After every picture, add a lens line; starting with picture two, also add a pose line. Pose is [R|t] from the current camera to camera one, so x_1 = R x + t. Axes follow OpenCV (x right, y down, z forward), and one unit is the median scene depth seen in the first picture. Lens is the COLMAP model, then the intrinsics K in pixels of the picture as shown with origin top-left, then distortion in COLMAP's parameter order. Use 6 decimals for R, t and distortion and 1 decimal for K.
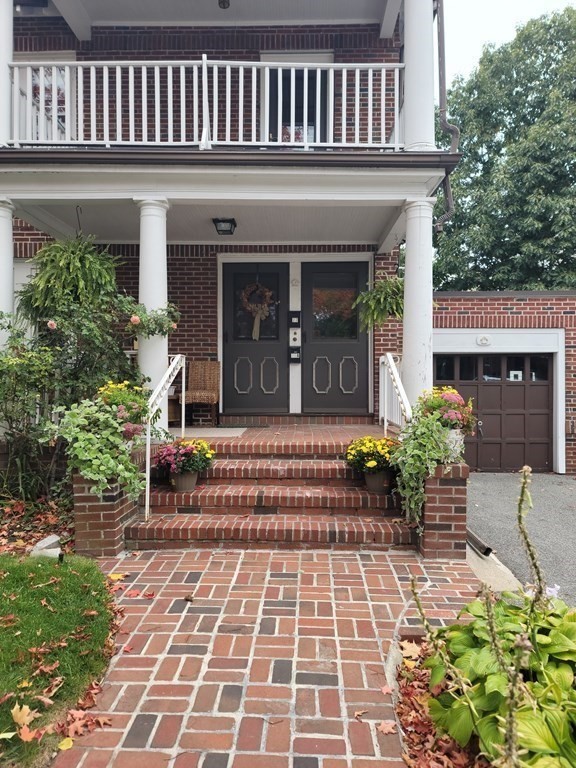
lens RADIAL K [[564.0, 0, 288.0], [0, 564.0, 384.0], [0, 0, 1]] dist [0.086808, -0.072041]
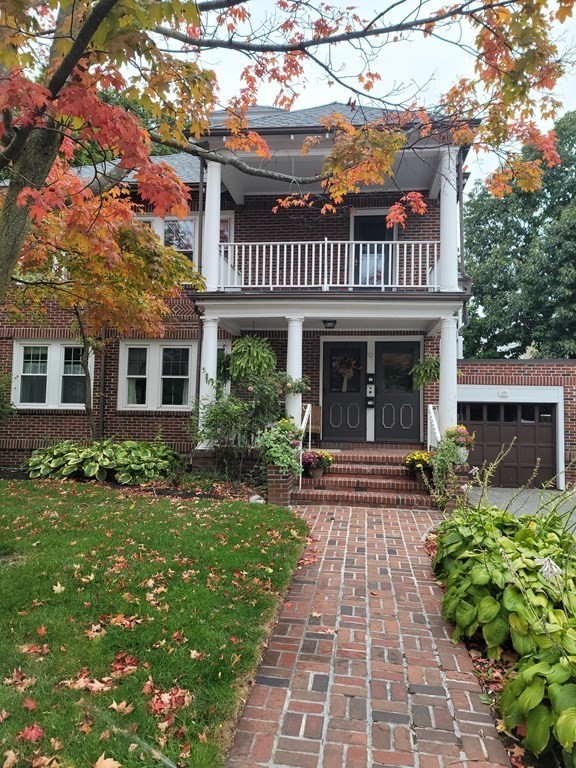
lens RADIAL K [[564.0, 0, 288.0], [0, 564.0, 384.0], [0, 0, 1]] dist [0.086808, -0.072041]
pose [[0.995027, 0.012774, -0.098788, -0.081855], [-0.019085, 0.997818, -0.063210, -0.000842], [0.097765, 0.064781, 0.993099, -0.741968]]
